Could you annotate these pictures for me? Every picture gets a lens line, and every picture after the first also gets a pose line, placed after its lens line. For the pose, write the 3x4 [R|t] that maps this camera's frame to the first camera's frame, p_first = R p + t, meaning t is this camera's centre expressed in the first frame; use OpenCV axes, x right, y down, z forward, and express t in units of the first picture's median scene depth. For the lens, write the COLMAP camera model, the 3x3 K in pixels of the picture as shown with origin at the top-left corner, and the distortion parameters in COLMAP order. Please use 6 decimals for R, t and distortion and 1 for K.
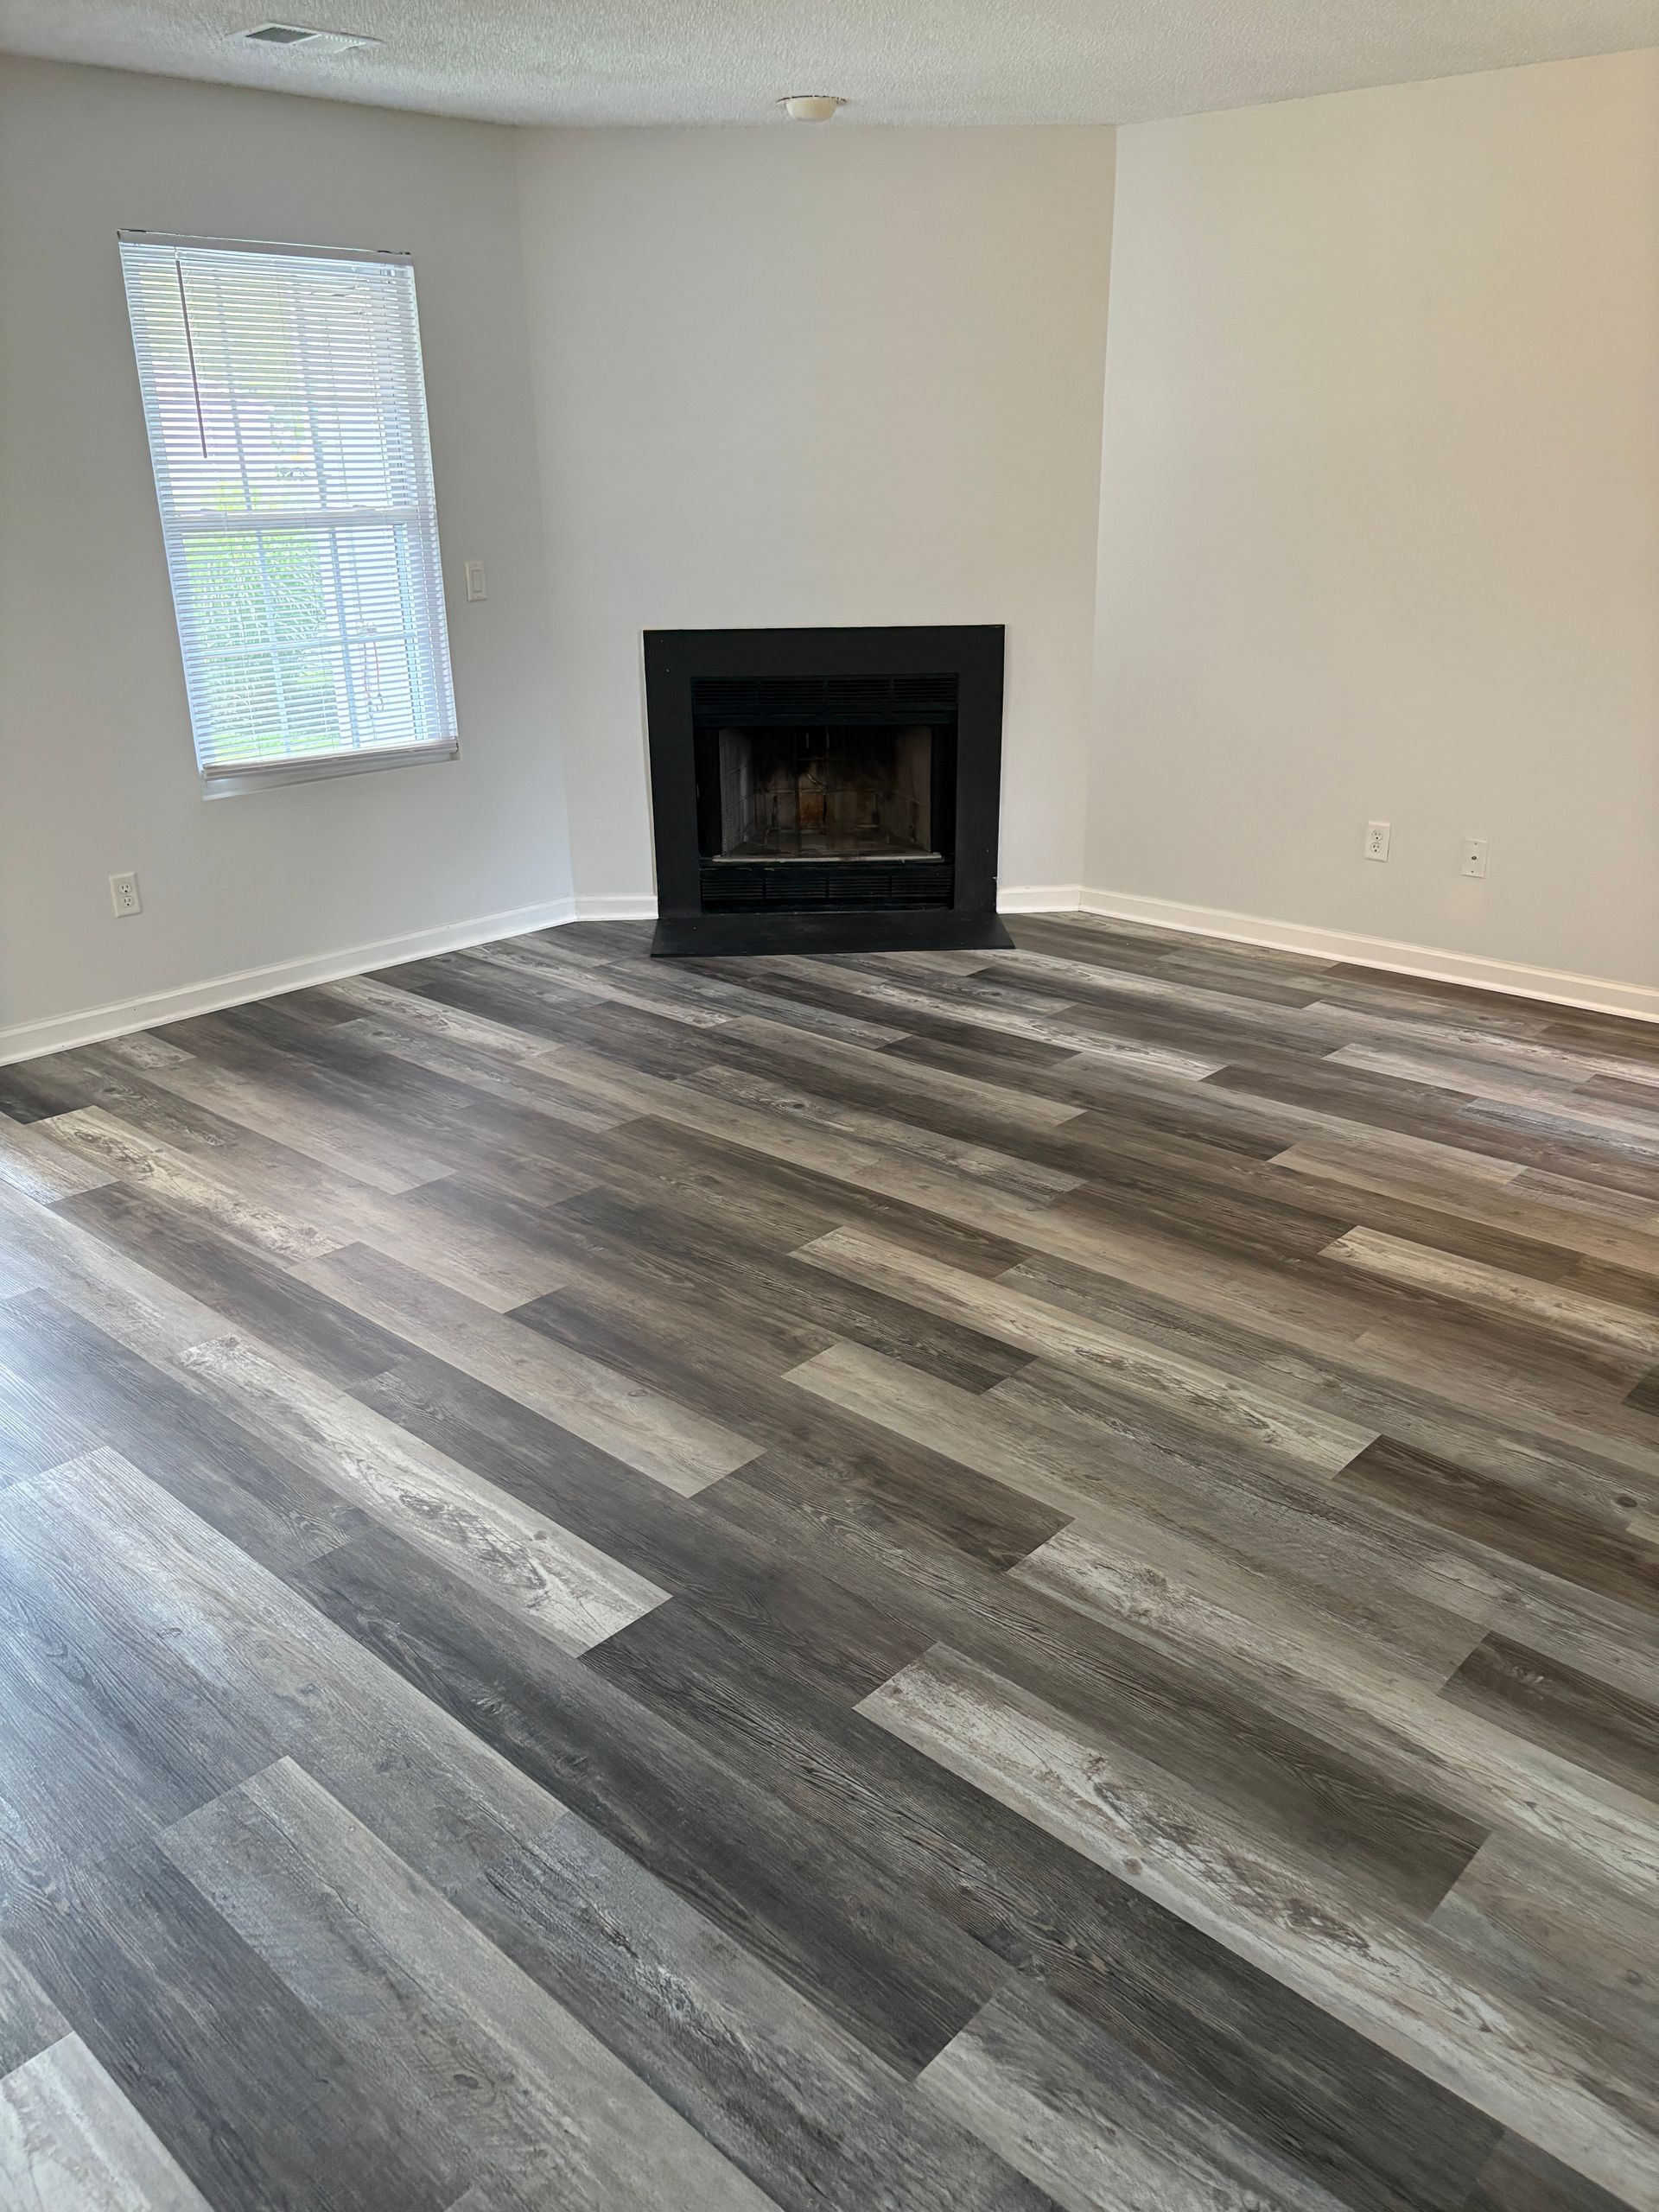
lens RADIAL K [[1668.5, 0, 829.5], [0, 1668.5, 1106.0], [0, 0, 1]] dist [0.070165, -0.083676]
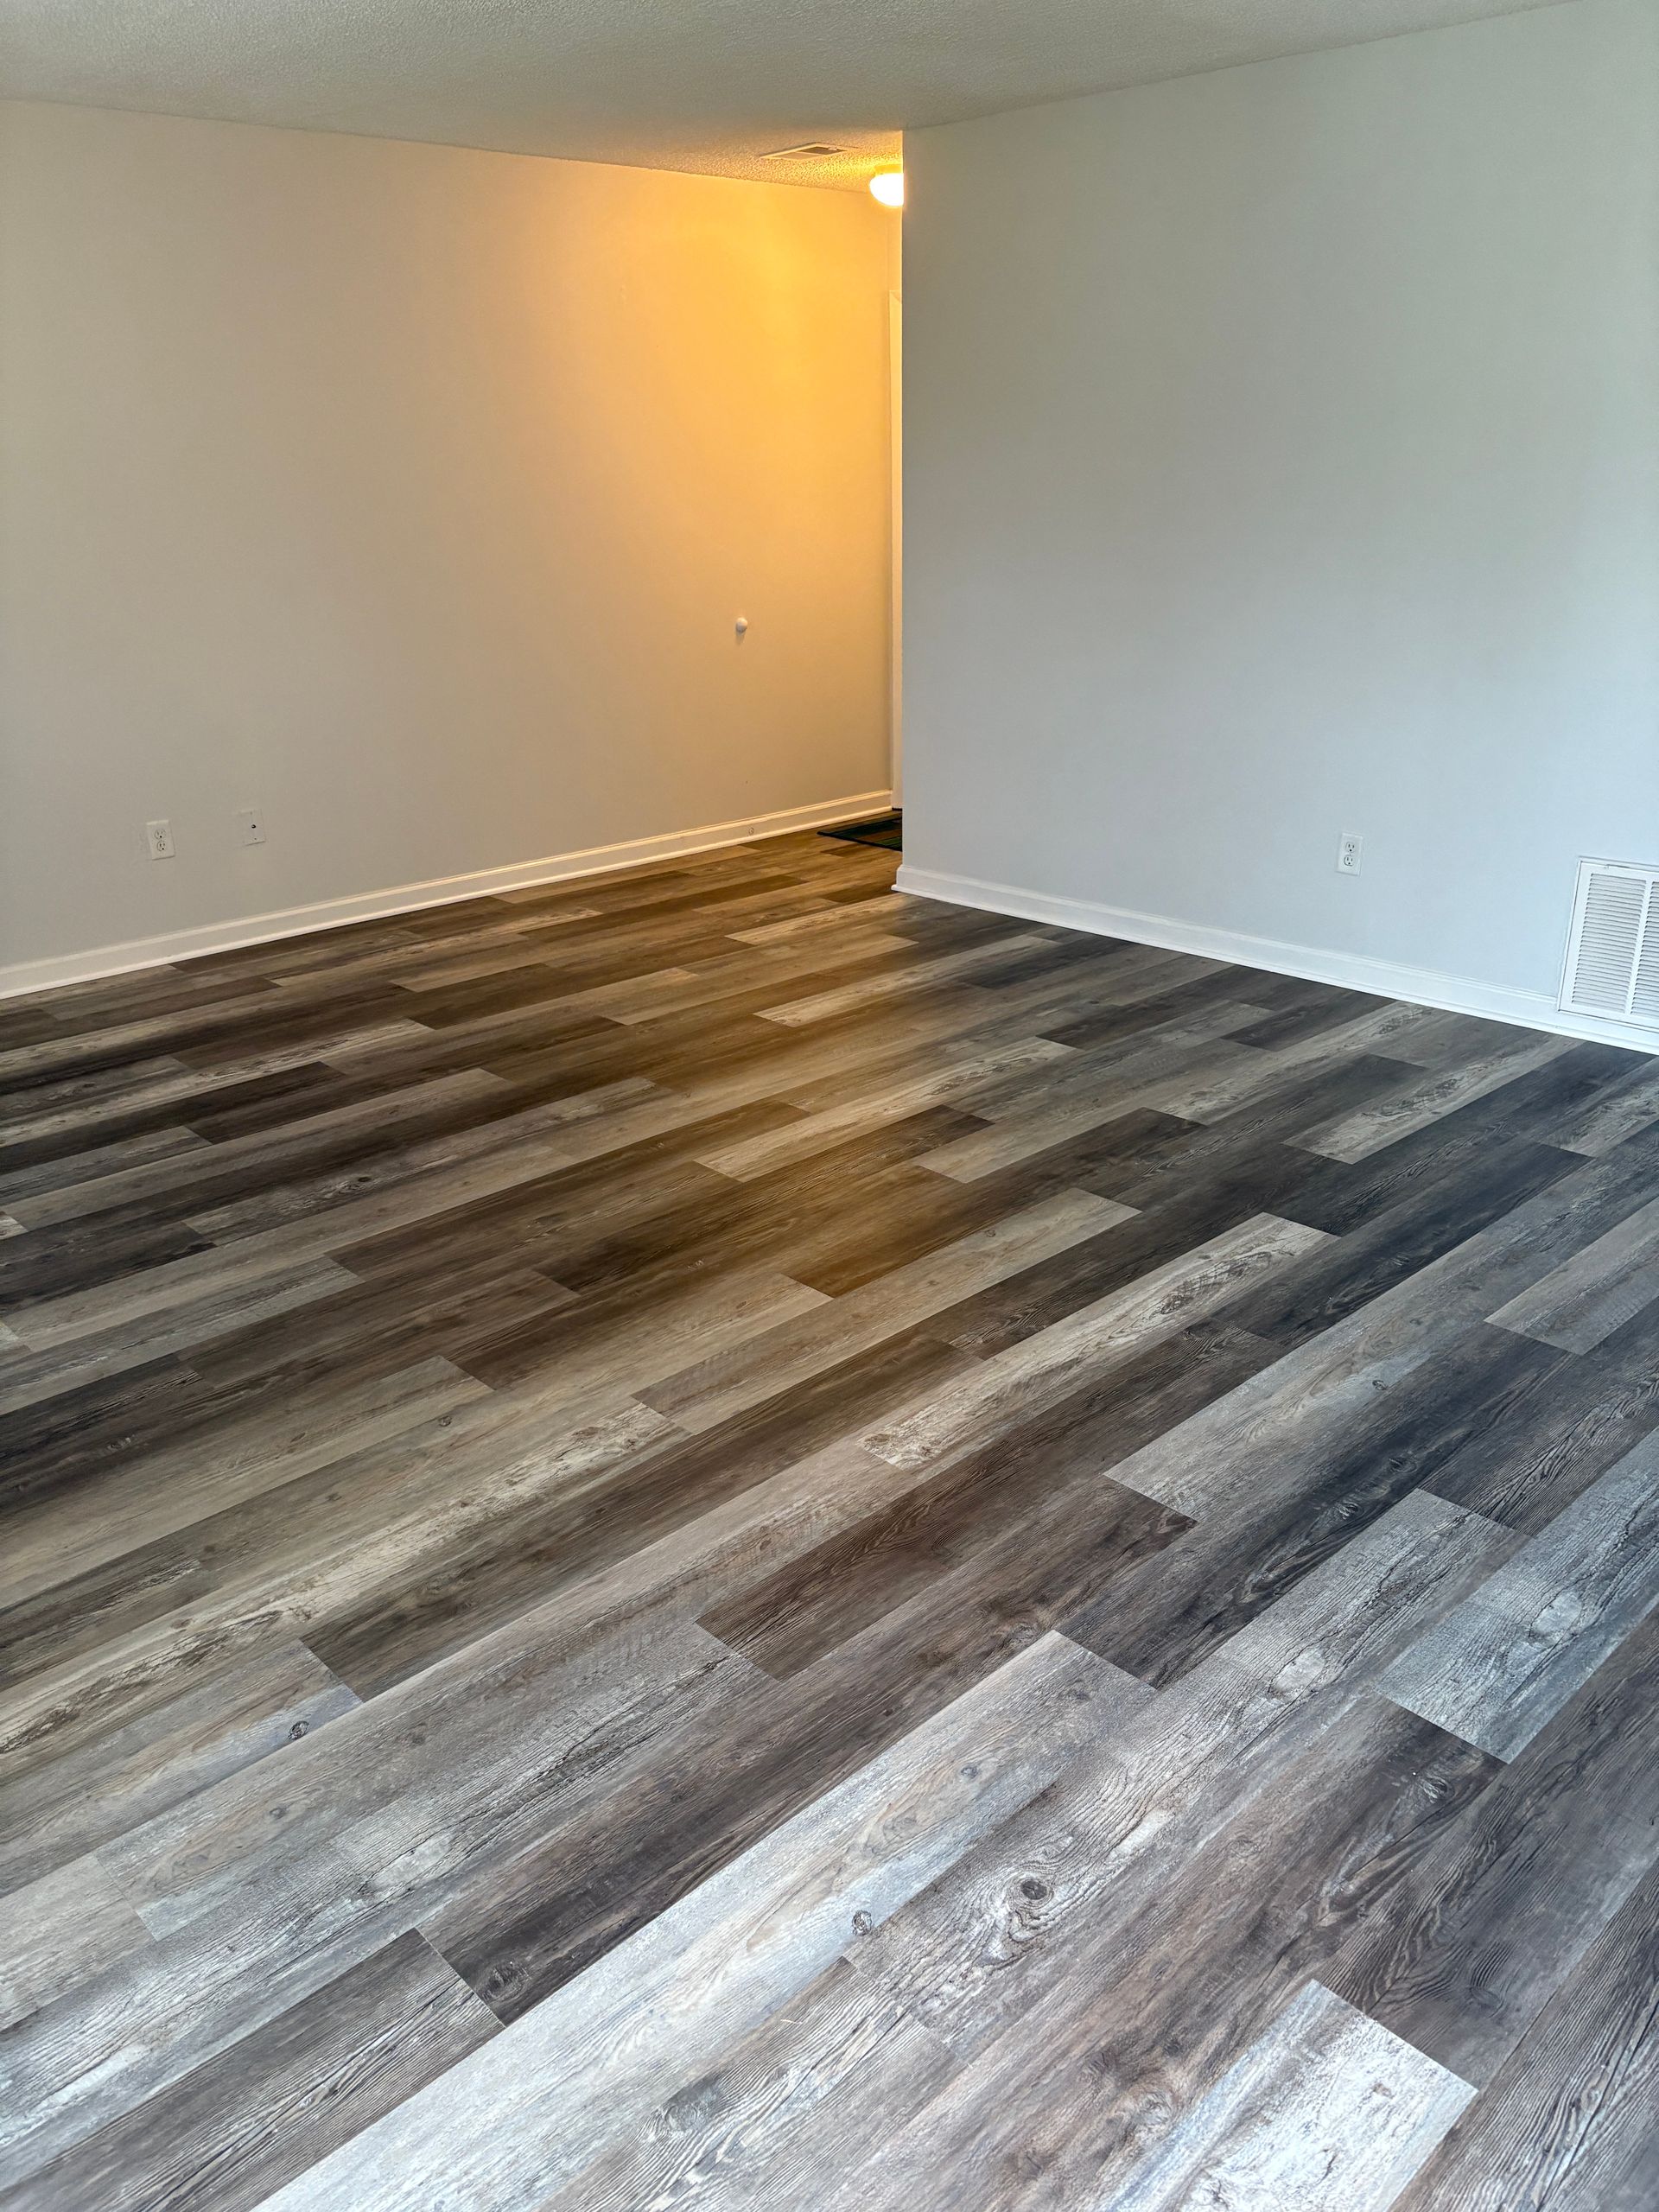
lens RADIAL K [[1645.6, 0, 829.5], [0, 1645.6, 1106.0], [0, 0, 1]] dist [0.109319, -0.281461]
pose [[0.073251, -0.352894, 0.932792, -0.840209], [0.382198, 0.873831, 0.300574, -0.212074], [-0.921173, 0.334493, 0.198884, 0.612137]]
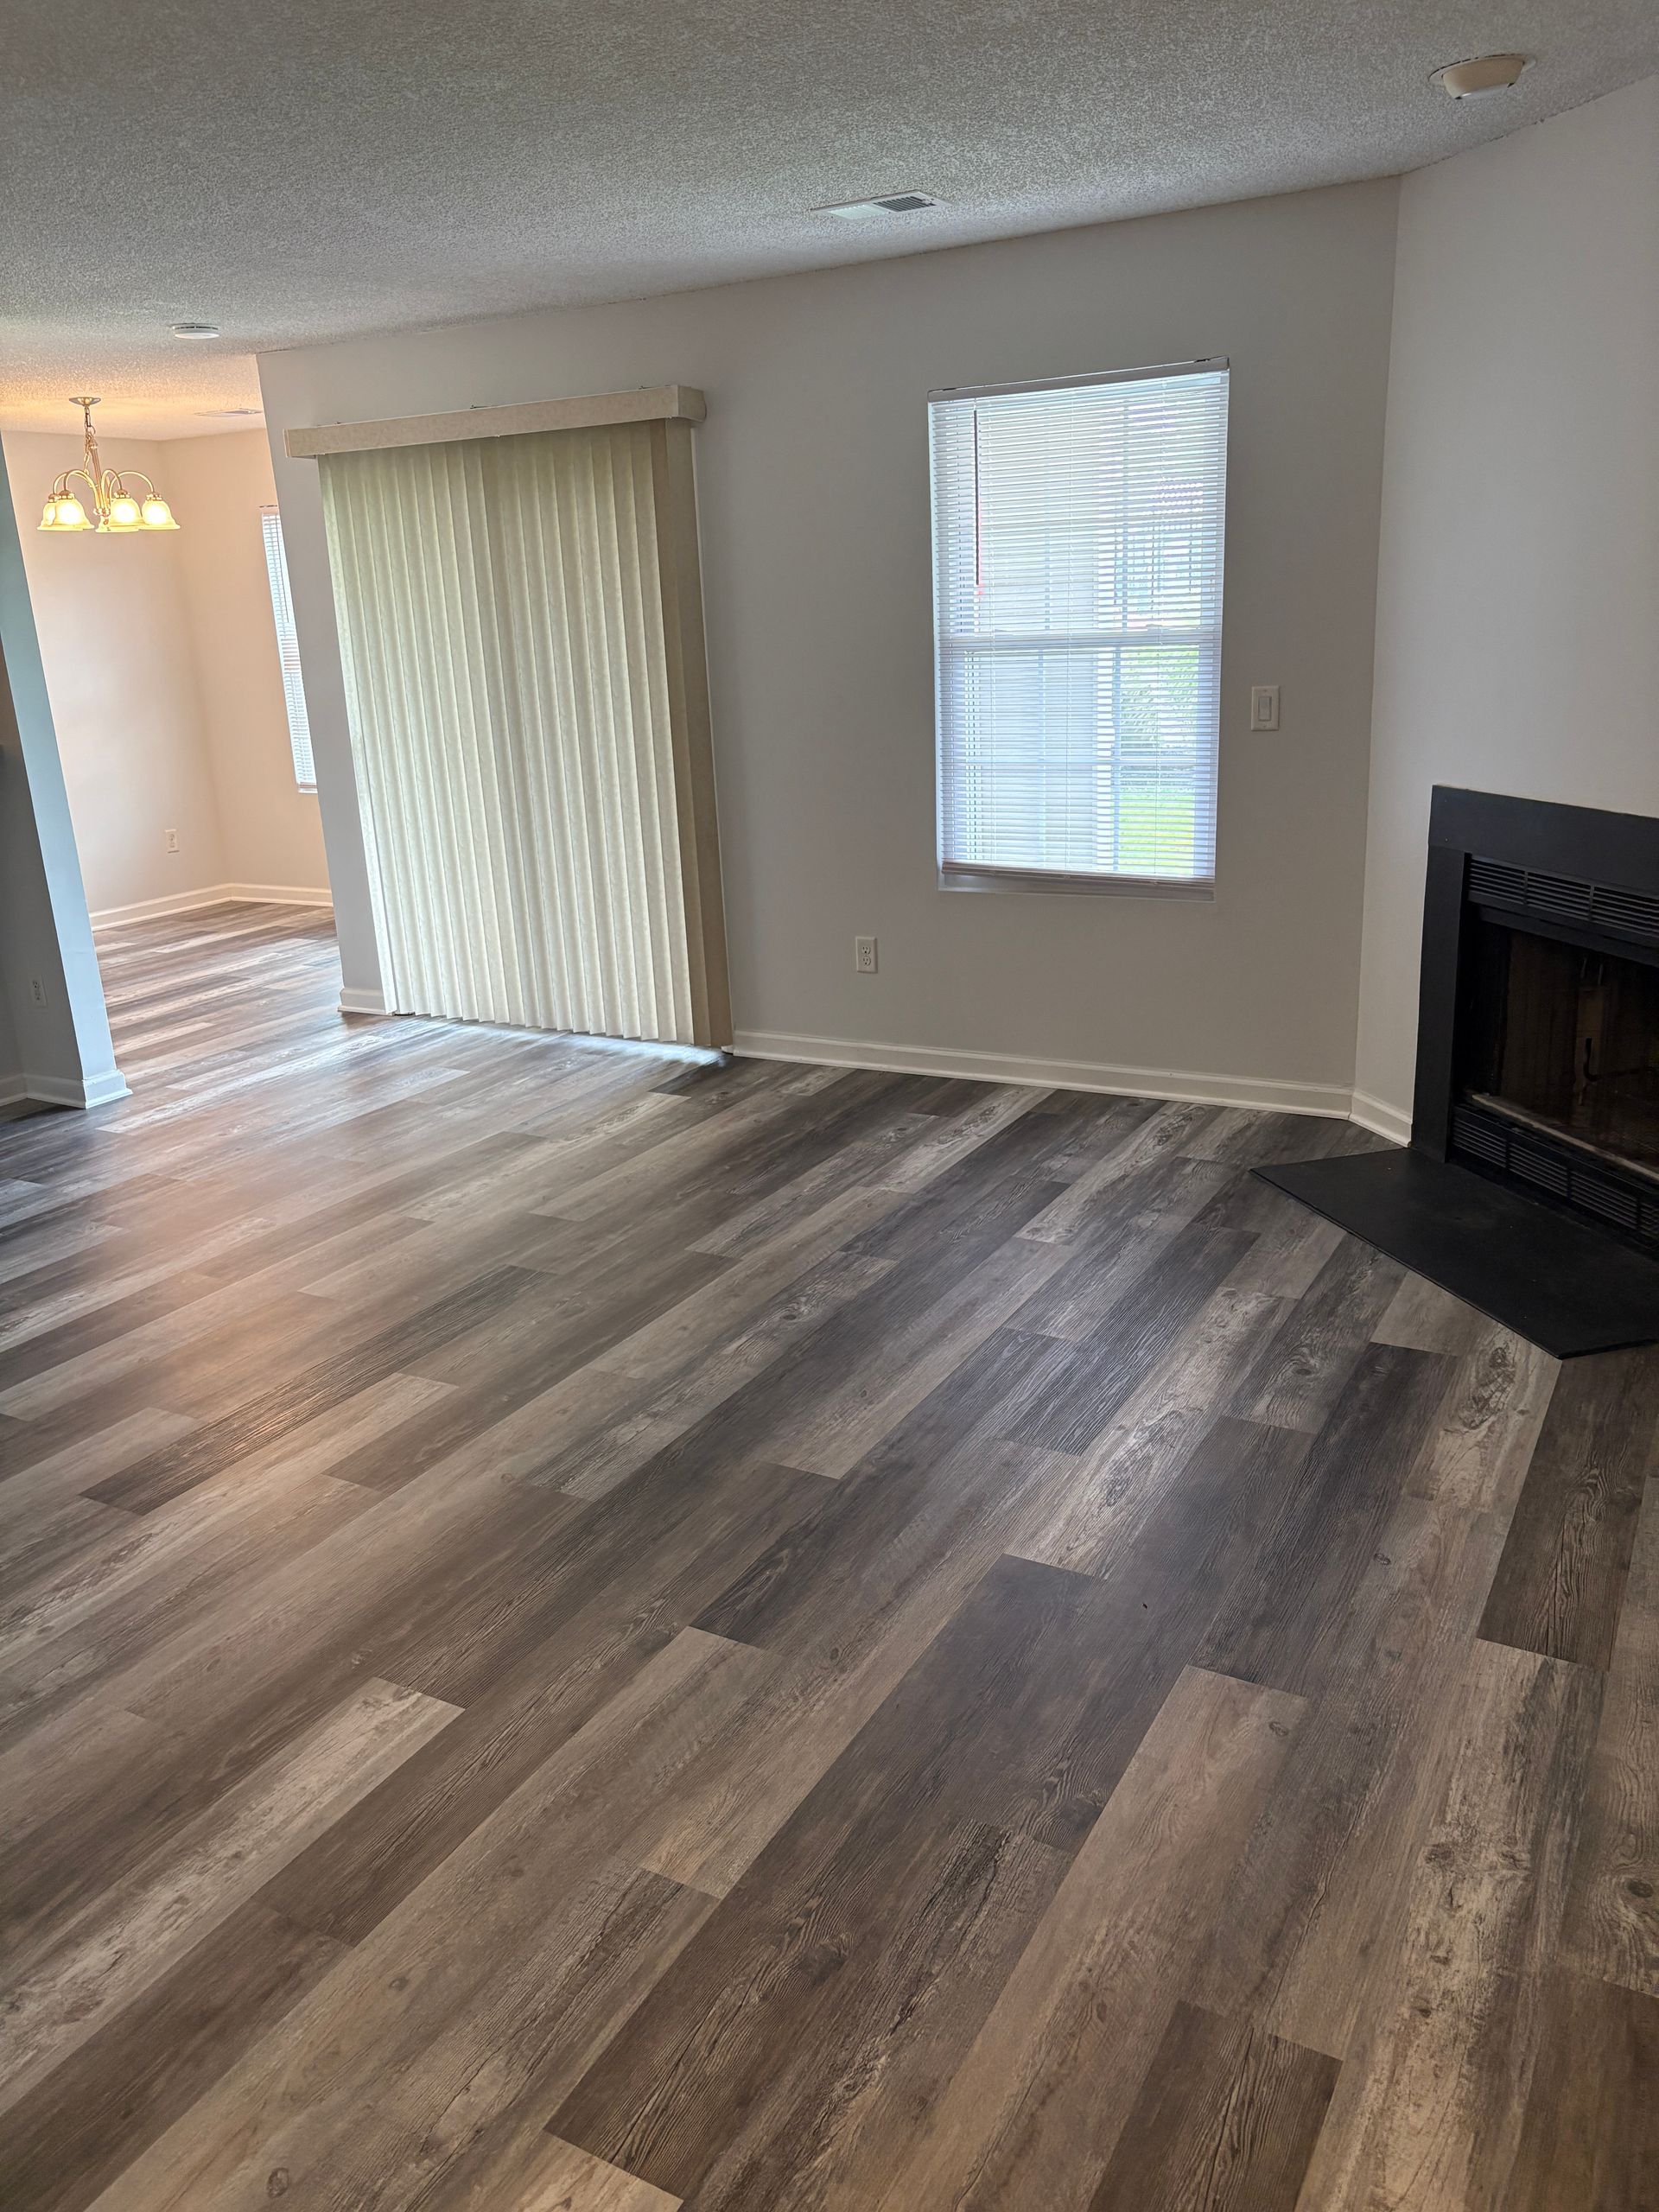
lens RADIAL K [[1668.5, 0, 829.5], [0, 1668.5, 1106.0], [0, 0, 1]] dist [0.070165, -0.083676]
pose [[0.223281, 0.284282, -0.932378, 0.807318], [-0.308346, 0.928007, 0.209109, -0.306440], [0.924699, 0.240805, 0.294863, 0.765112]]
